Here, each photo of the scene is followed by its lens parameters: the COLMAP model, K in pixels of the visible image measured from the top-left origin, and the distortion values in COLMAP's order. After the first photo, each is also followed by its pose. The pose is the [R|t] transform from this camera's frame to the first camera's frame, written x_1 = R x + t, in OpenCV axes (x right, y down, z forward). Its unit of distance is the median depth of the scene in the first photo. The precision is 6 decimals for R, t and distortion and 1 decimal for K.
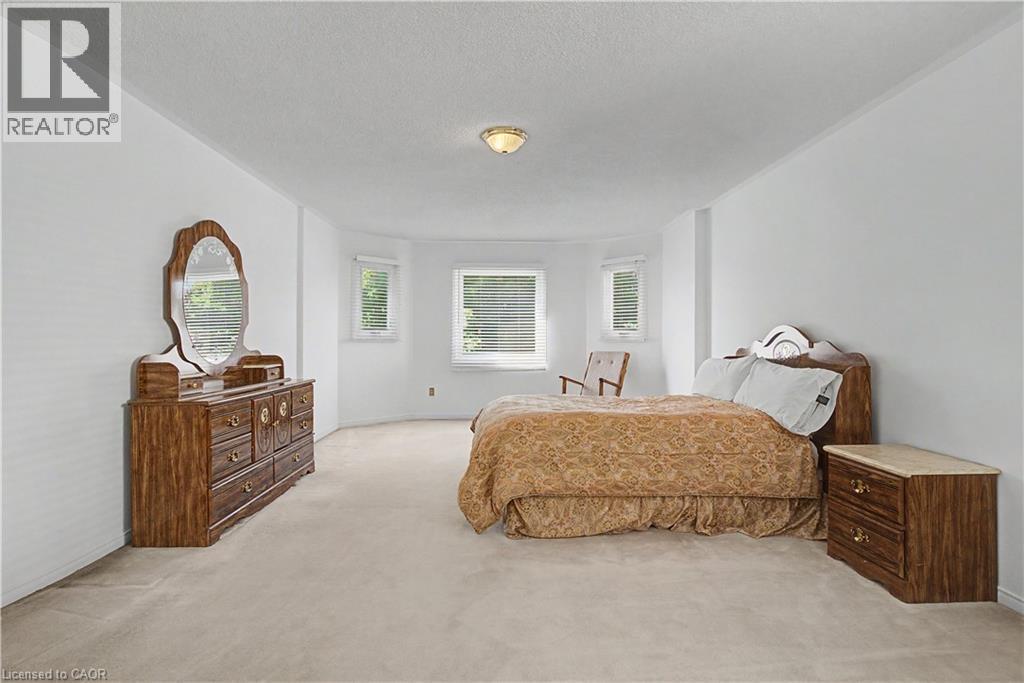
lens RADIAL K [[490.1, 0, 510.8], [0, 490.1, 336.2], [0, 0, 1]] dist [-0.014489, 0.009277]
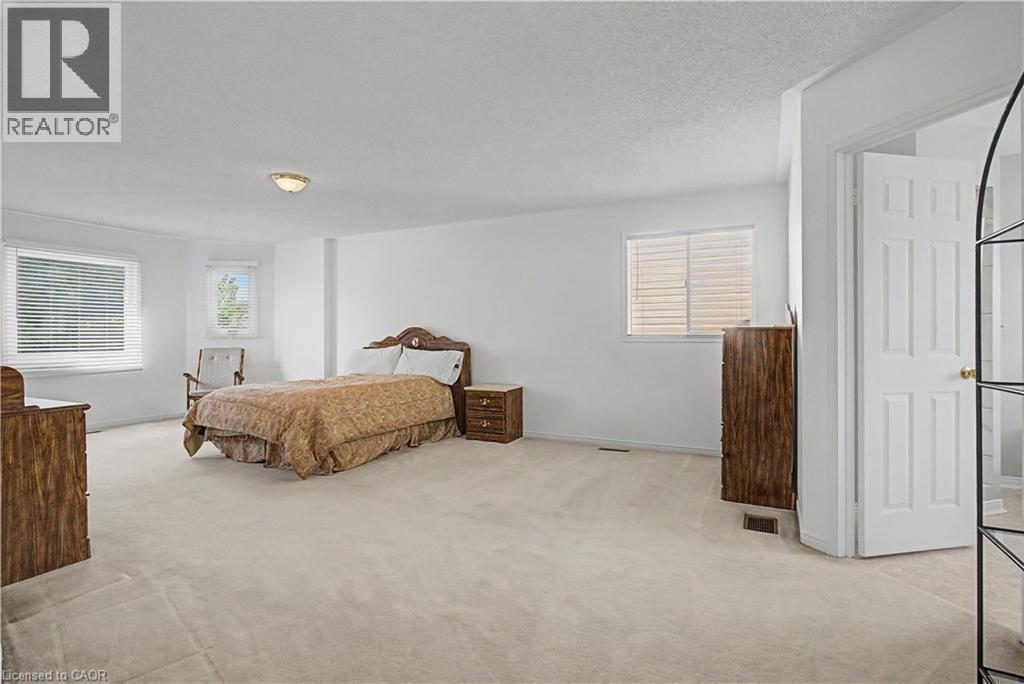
lens RADIAL K [[490.1, 0, 510.8], [0, 490.1, 336.7], [0, 0, 1]] dist [-0.014489, 0.009277]
pose [[0.487259, -0.005292, 0.873242, -0.976164], [-0.000994, 0.999978, 0.006615, -0.002165], [-0.873257, -0.004091, 0.487243, -0.156825]]
